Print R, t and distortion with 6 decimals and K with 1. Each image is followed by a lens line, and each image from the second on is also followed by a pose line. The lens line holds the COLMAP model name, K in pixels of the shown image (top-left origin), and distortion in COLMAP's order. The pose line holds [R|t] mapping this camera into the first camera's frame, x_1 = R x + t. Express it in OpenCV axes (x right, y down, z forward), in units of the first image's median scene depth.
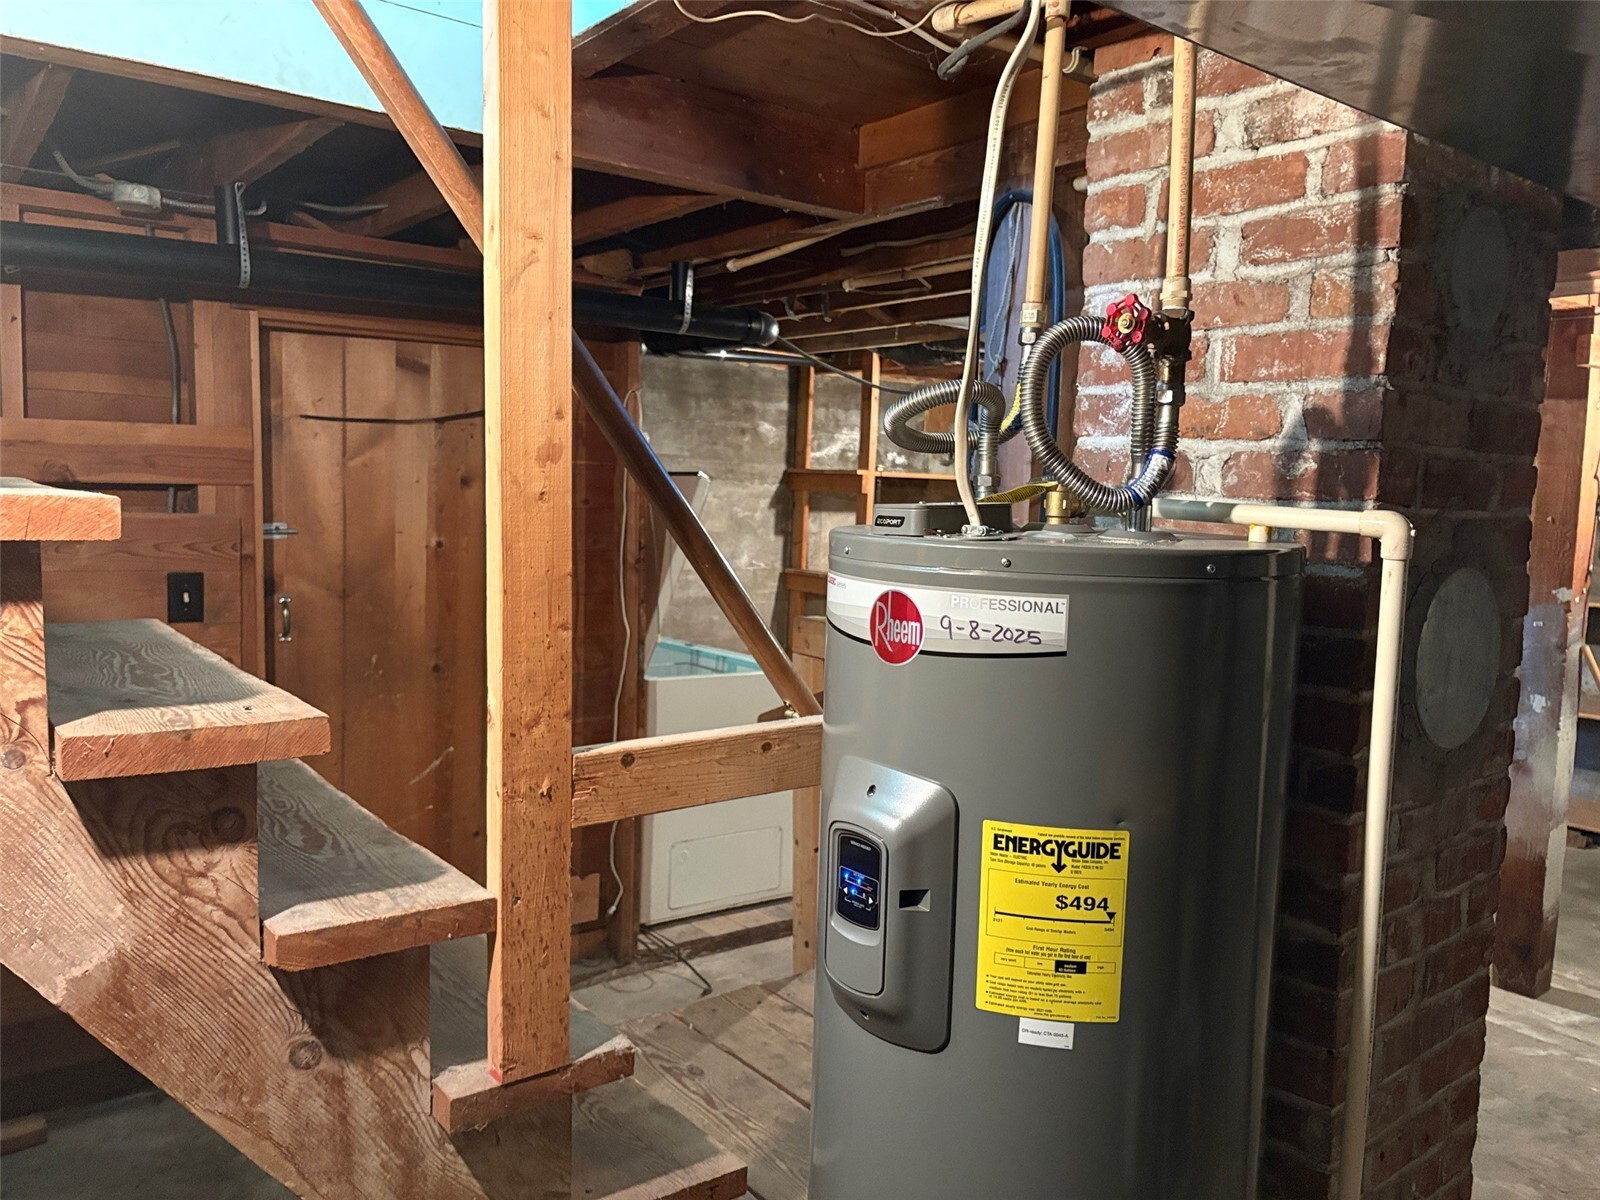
lens RADIAL K [[1213.5, 0, 789.7], [0, 1213.5, 603.7], [0, 0, 1]] dist [0.043256, -0.044986]
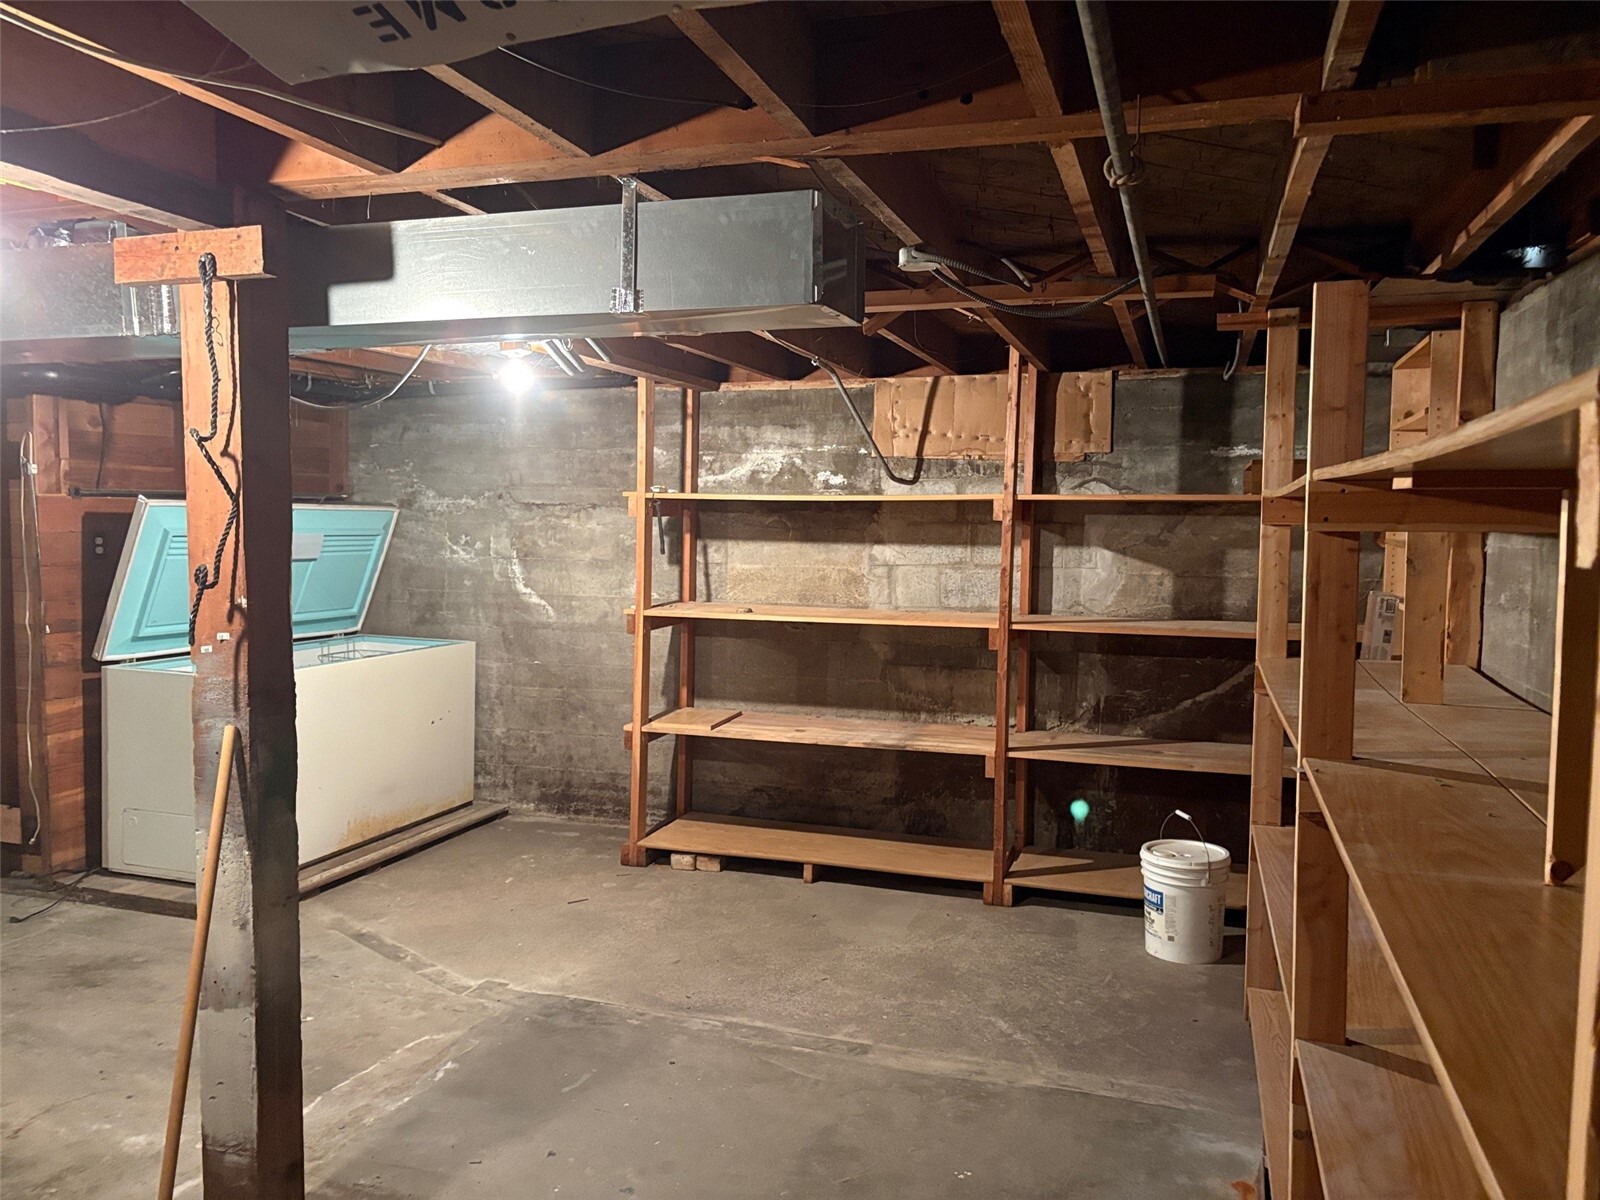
lens RADIAL K [[1213.5, 0, 801.5], [0, 1213.5, 593.5], [0, 0, 1]] dist [0.043256, -0.044986]
pose [[0.596303, 0.031031, -0.802160, 0.496096], [-0.074331, 0.997094, -0.016683, -0.015916], [0.799311, 0.069573, 0.596876, 0.318840]]
